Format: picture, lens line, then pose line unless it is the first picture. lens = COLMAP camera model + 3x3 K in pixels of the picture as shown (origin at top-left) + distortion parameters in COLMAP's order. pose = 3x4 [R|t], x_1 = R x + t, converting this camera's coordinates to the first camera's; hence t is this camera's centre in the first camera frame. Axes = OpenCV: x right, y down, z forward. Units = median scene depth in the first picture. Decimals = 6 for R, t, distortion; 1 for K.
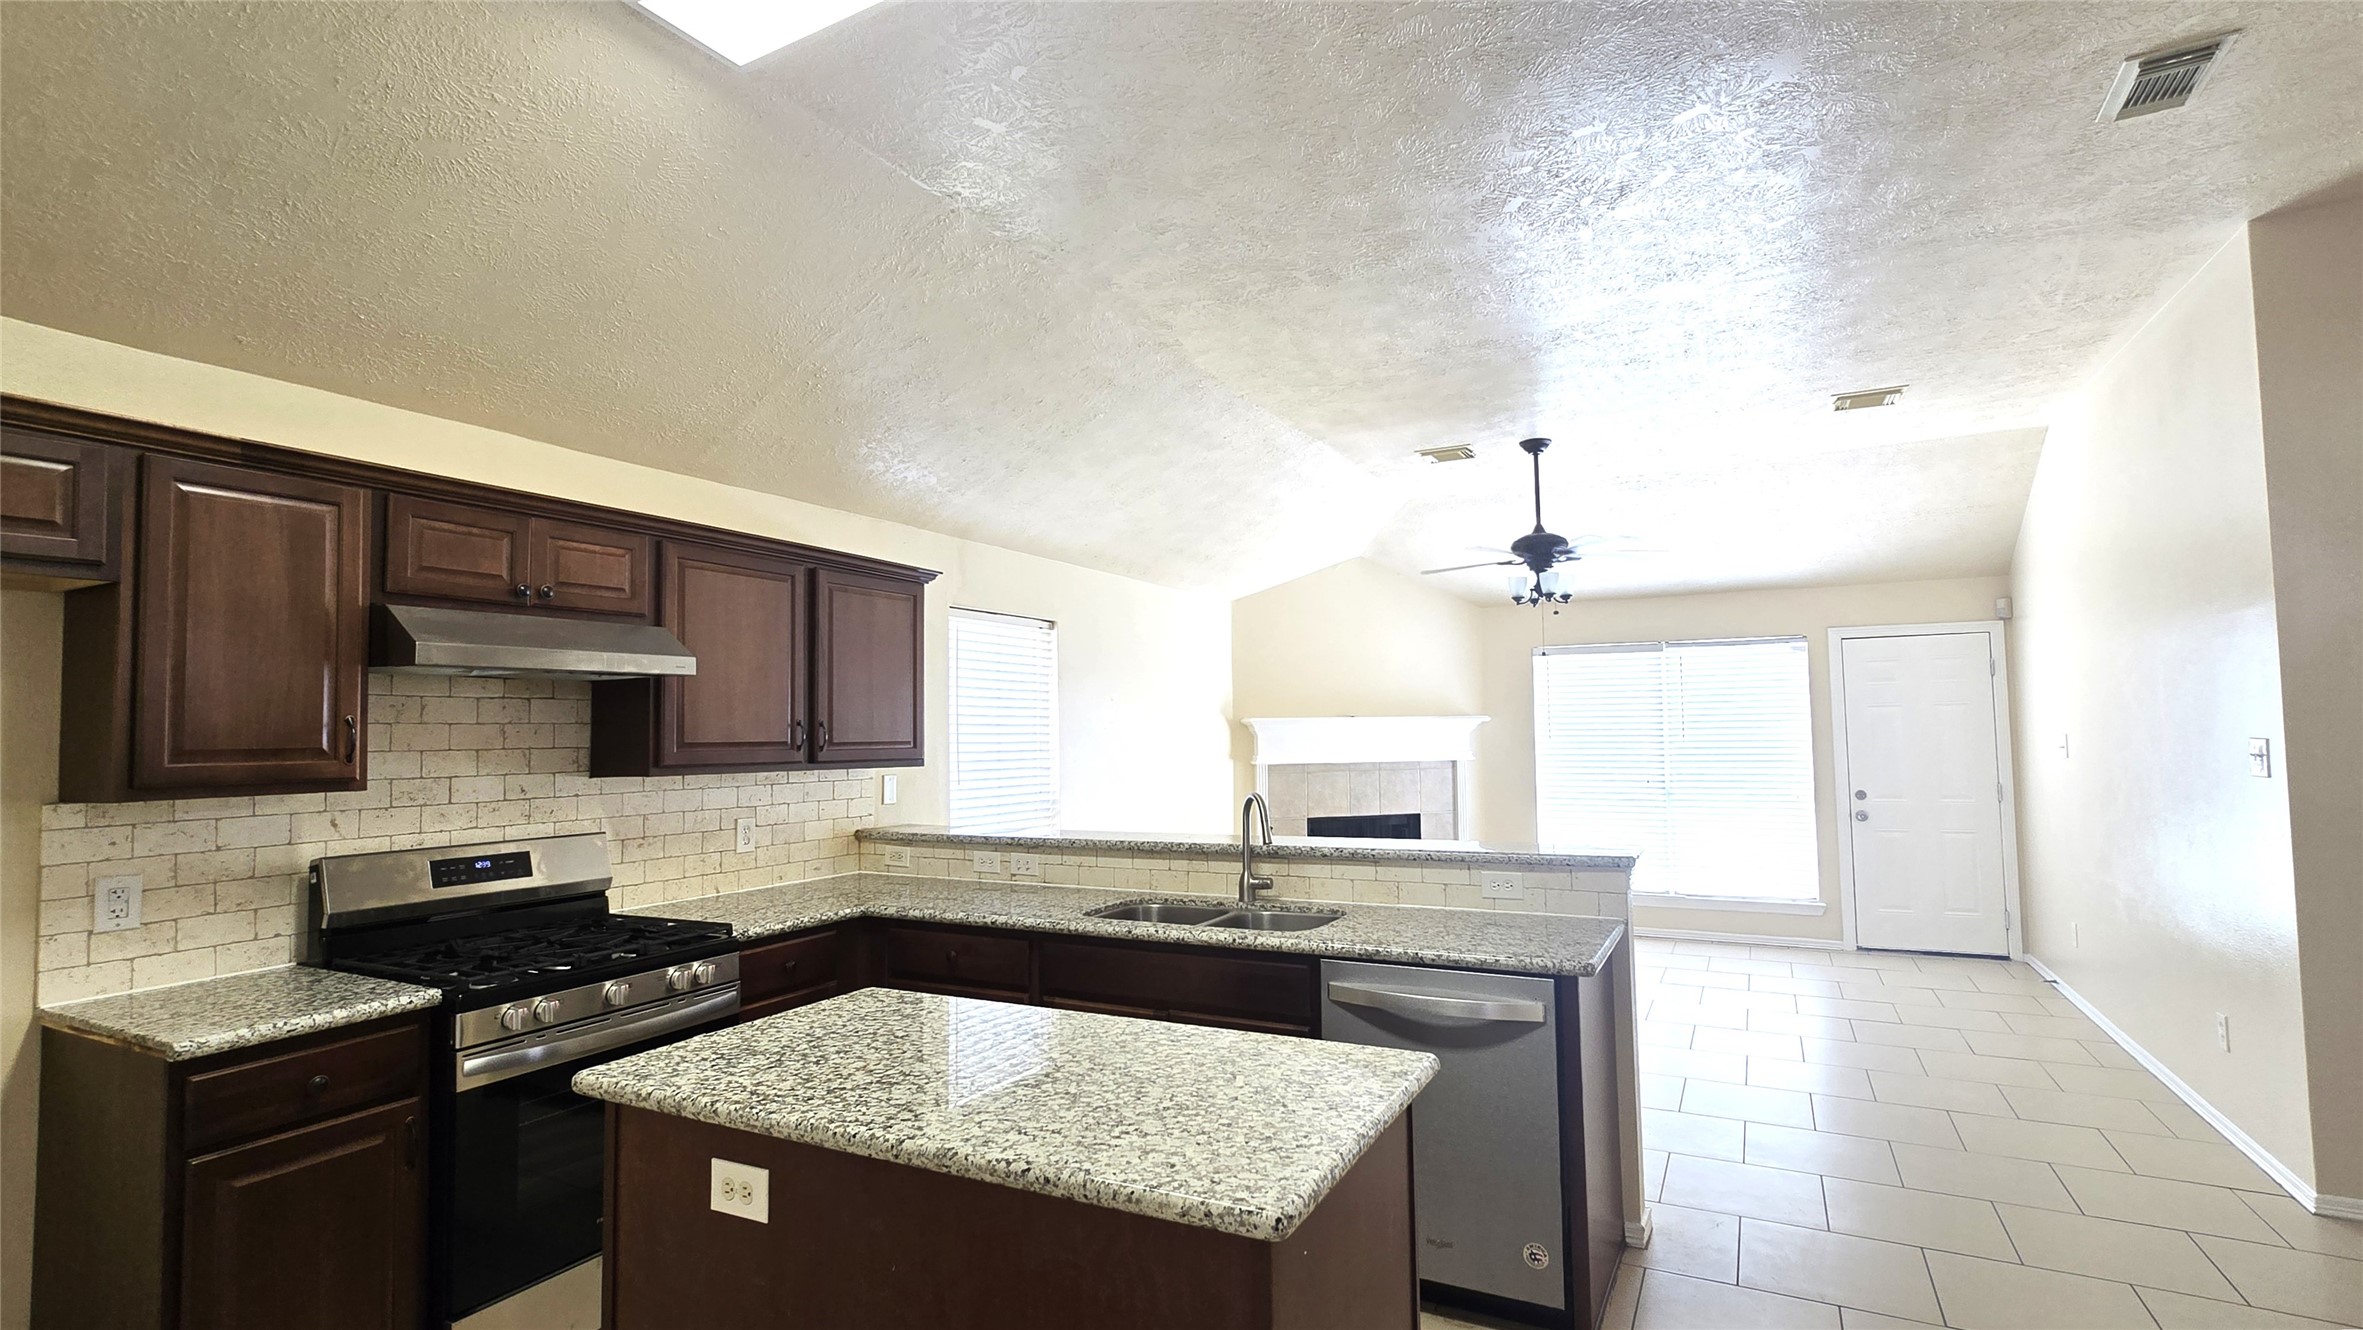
lens RADIAL K [[1087.1, 0, 1197.0], [0, 1087.1, 676.3], [0, 0, 1]] dist [-0.003447, 0.000068]
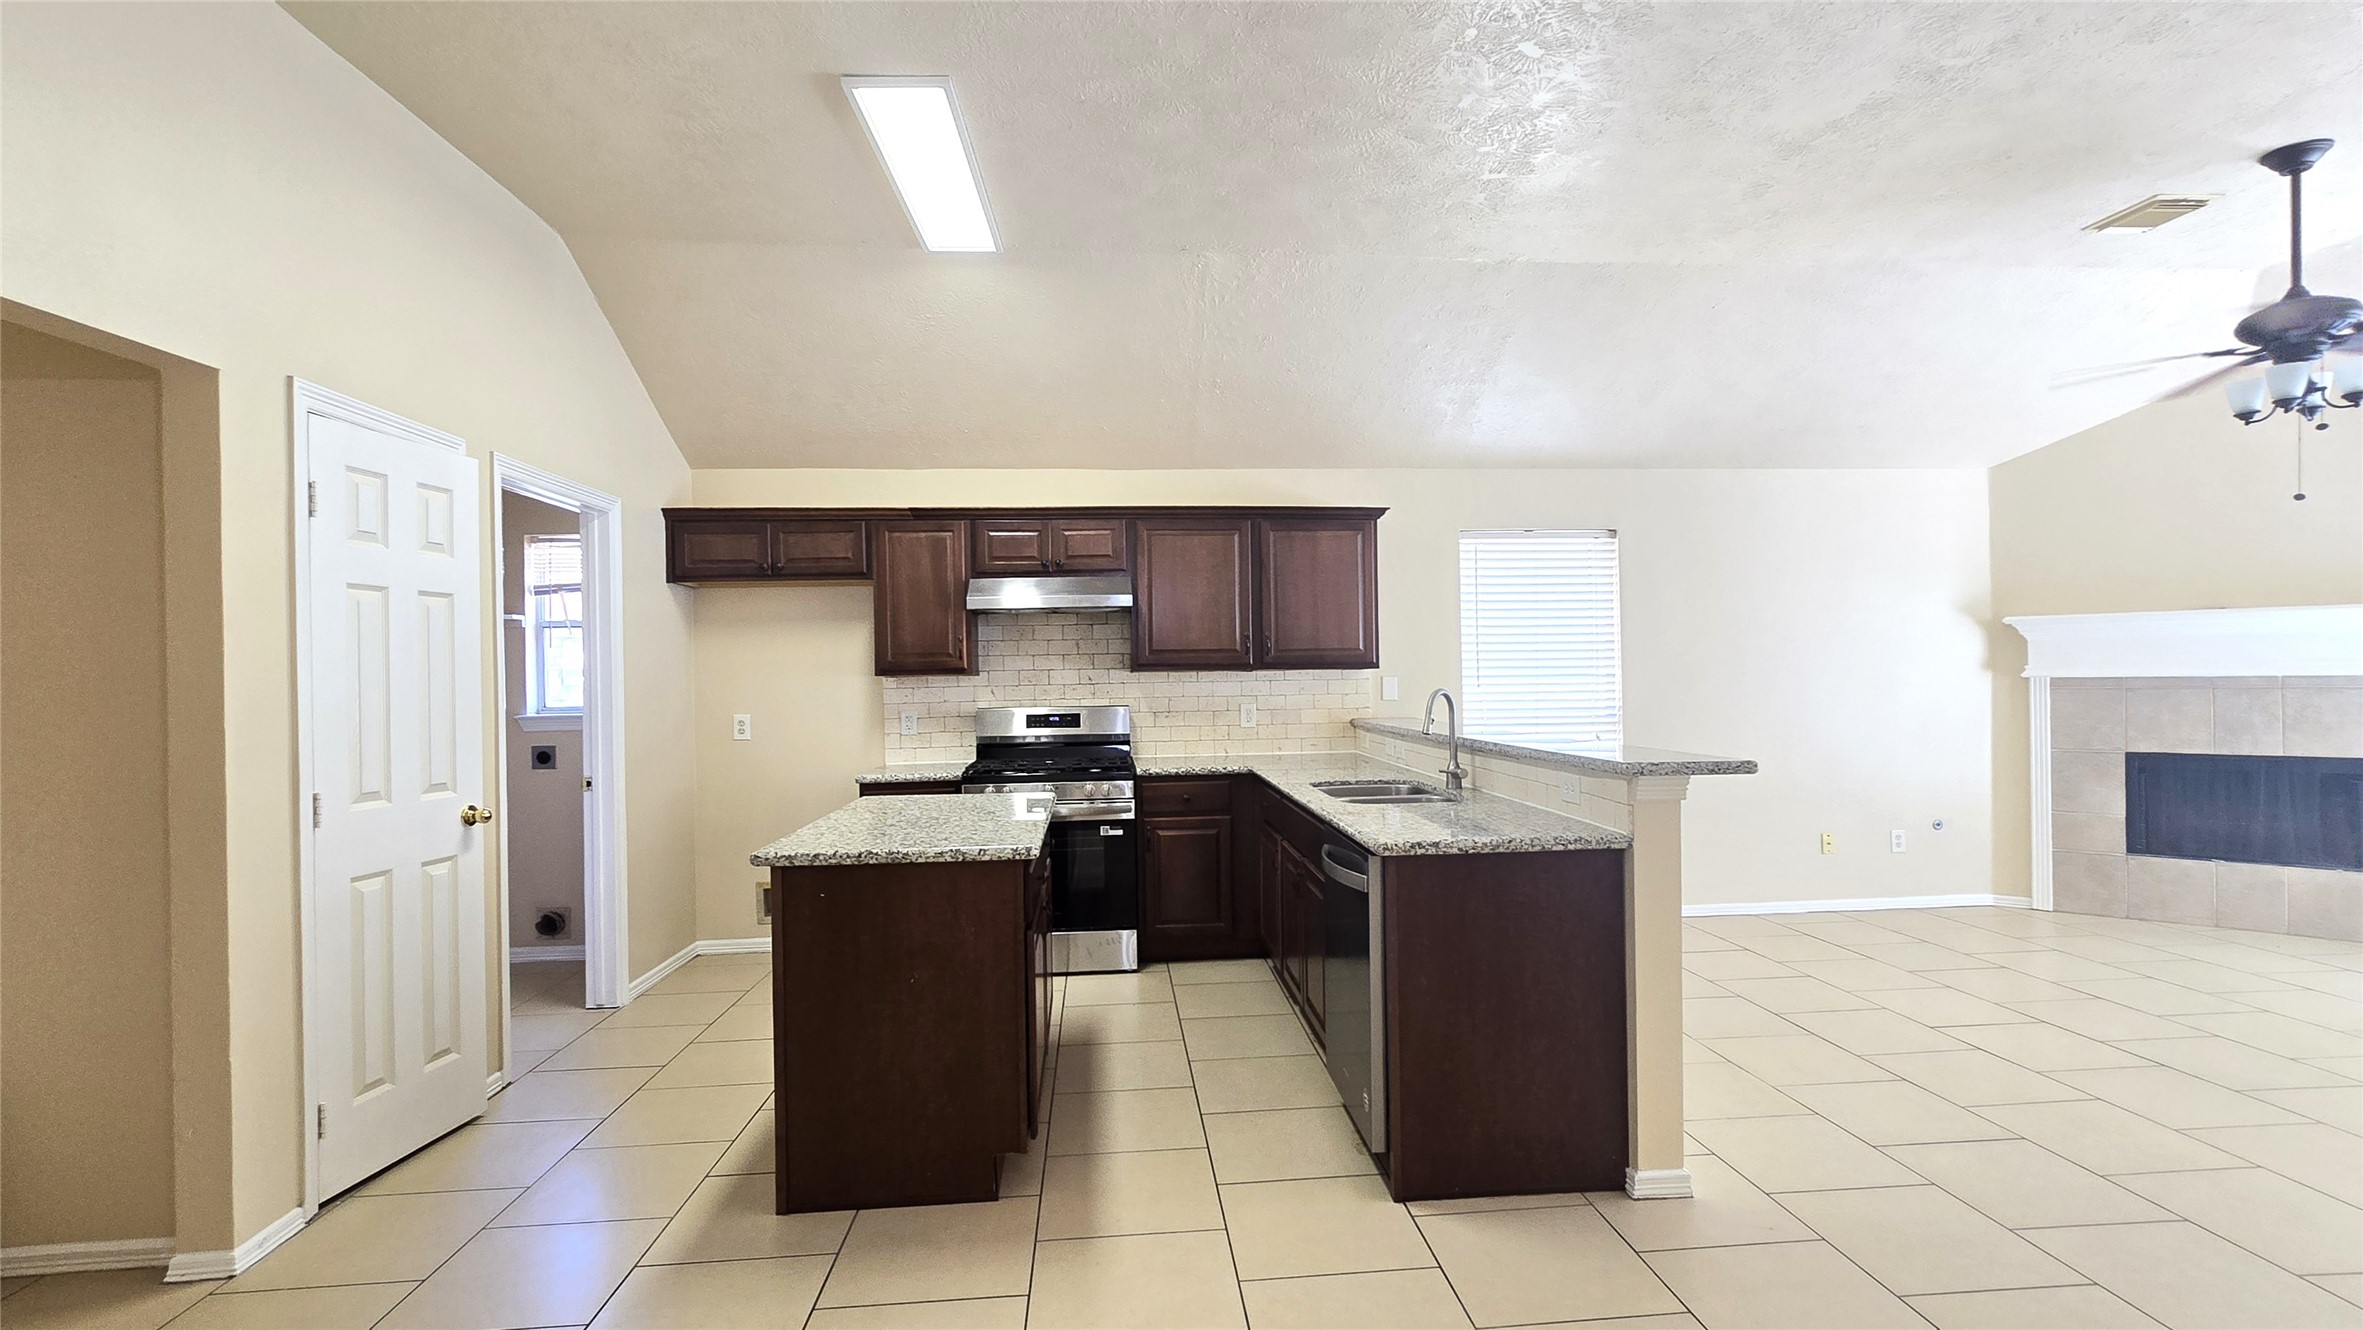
lens RADIAL K [[1086.0, 0, 1194.9], [0, 1086.0, 674.8], [0, 0, 1]] dist [-0.003604, 0.000307]
pose [[0.534344, 0.008281, -0.845226, 0.663746], [0.054077, 0.997569, 0.043960, 0.024521], [0.843535, -0.069197, 0.532598, 0.171561]]
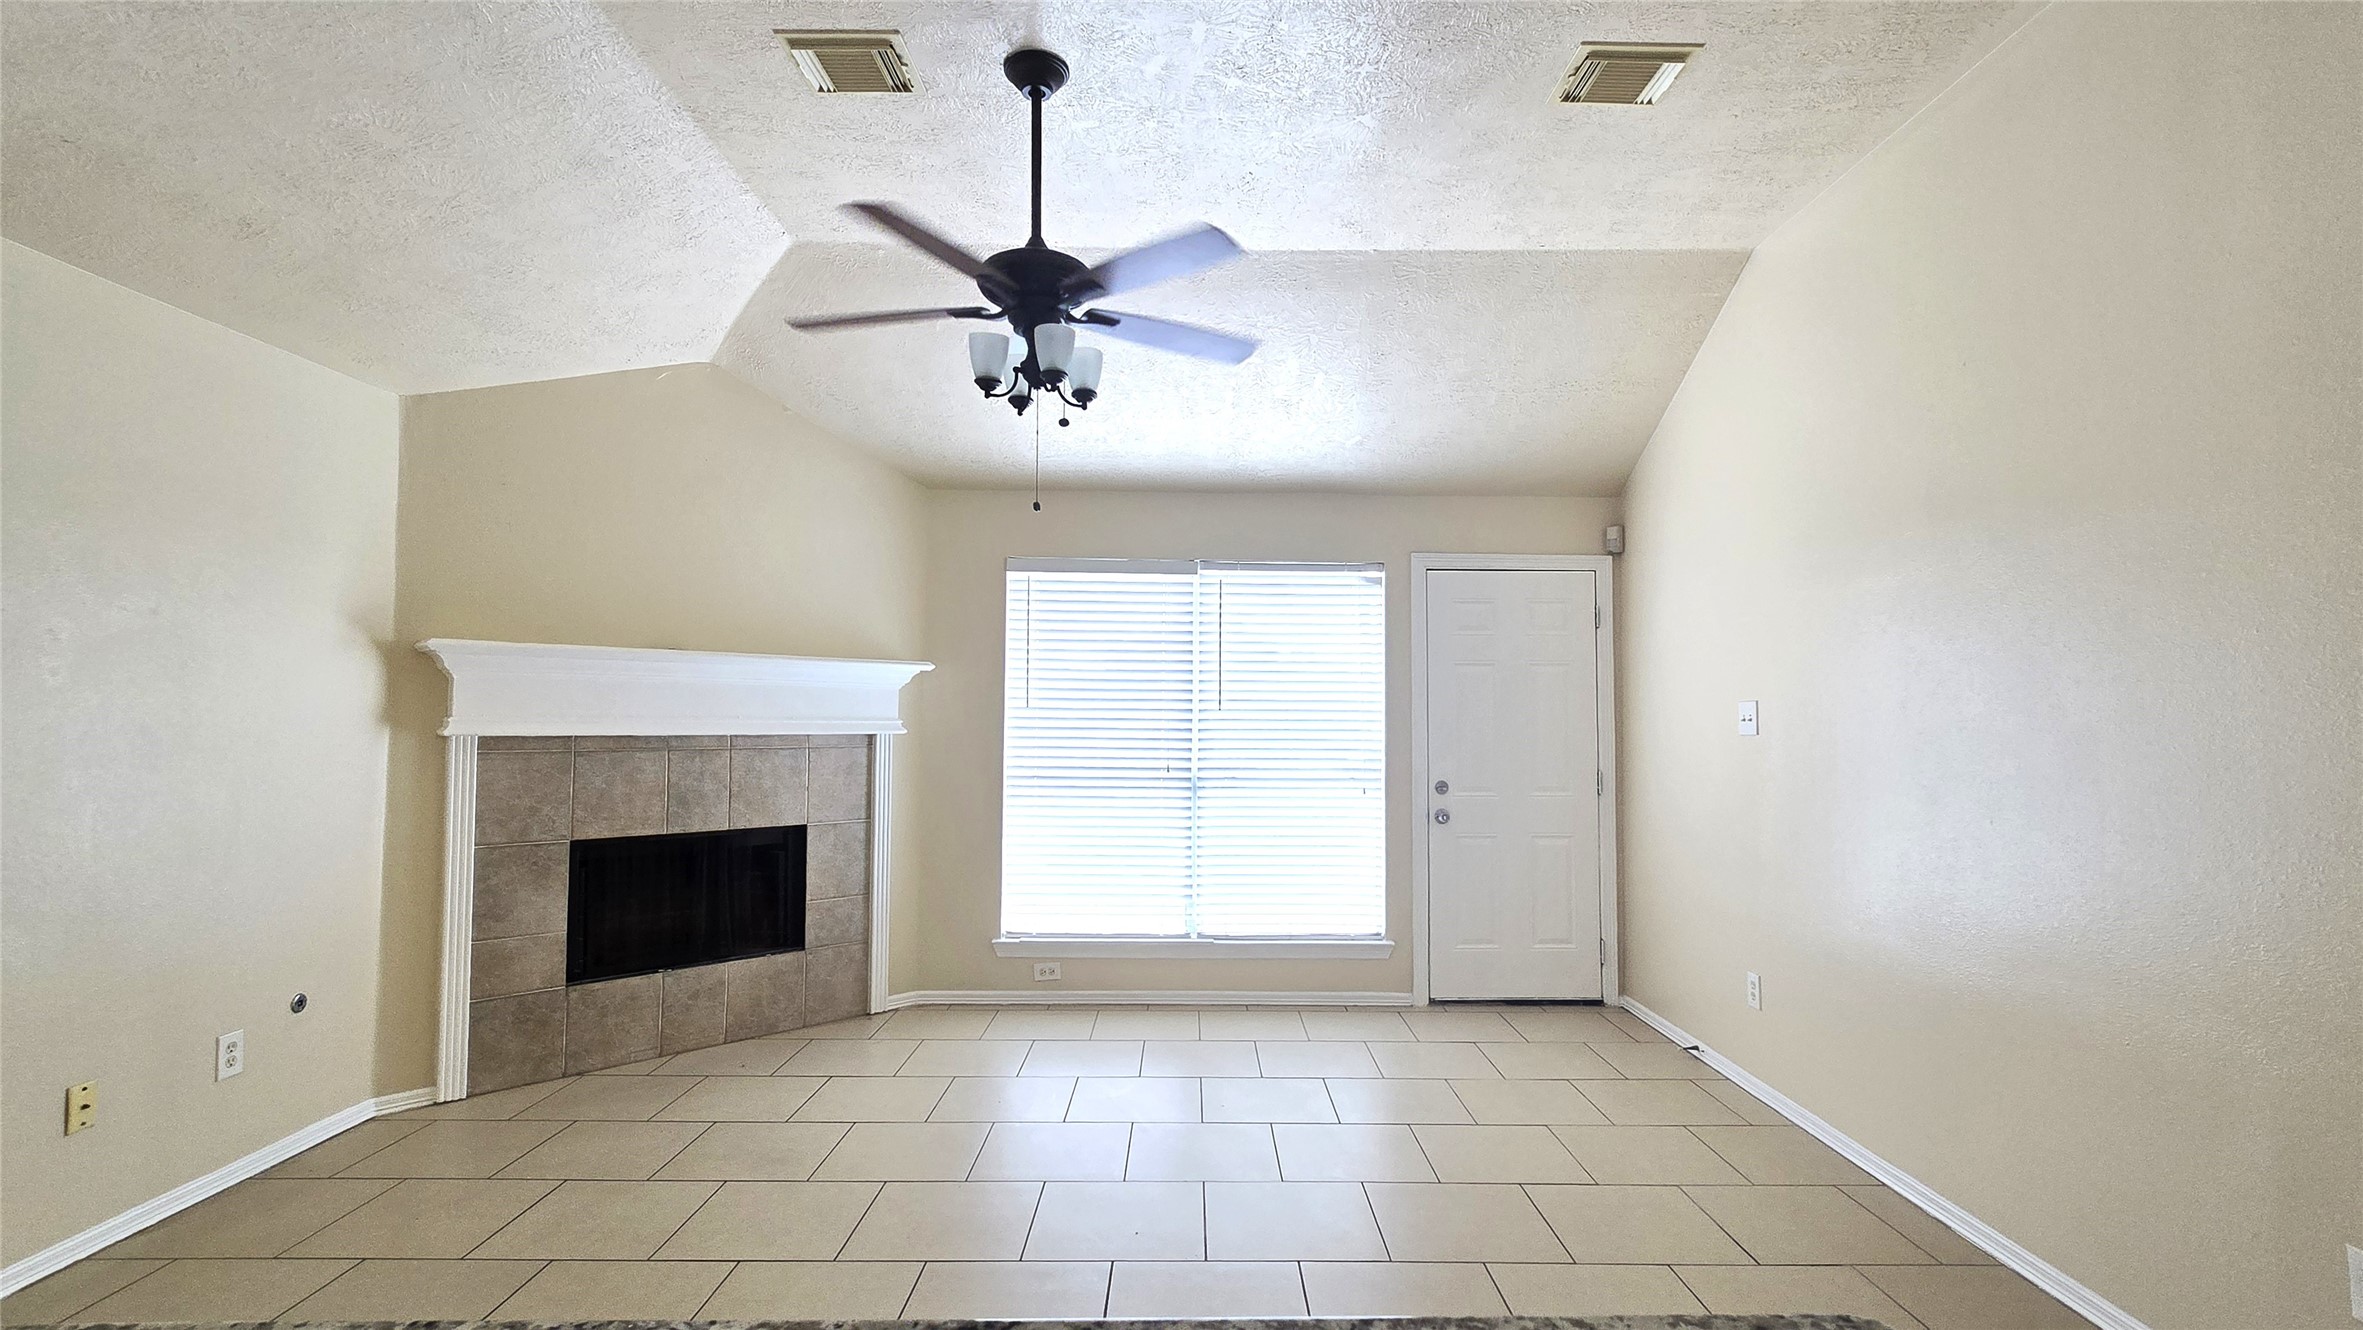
lens RADIAL K [[1087.4, 0, 1206.0], [0, 1087.4, 680.4], [0, 0, 1]] dist [-0.002483, 0.000129]
pose [[0.881580, 0.036099, 0.470651, 0.213253], [-0.043868, 0.999022, 0.005544, 0.066649], [-0.469991, -0.025534, 0.882302, 0.708467]]
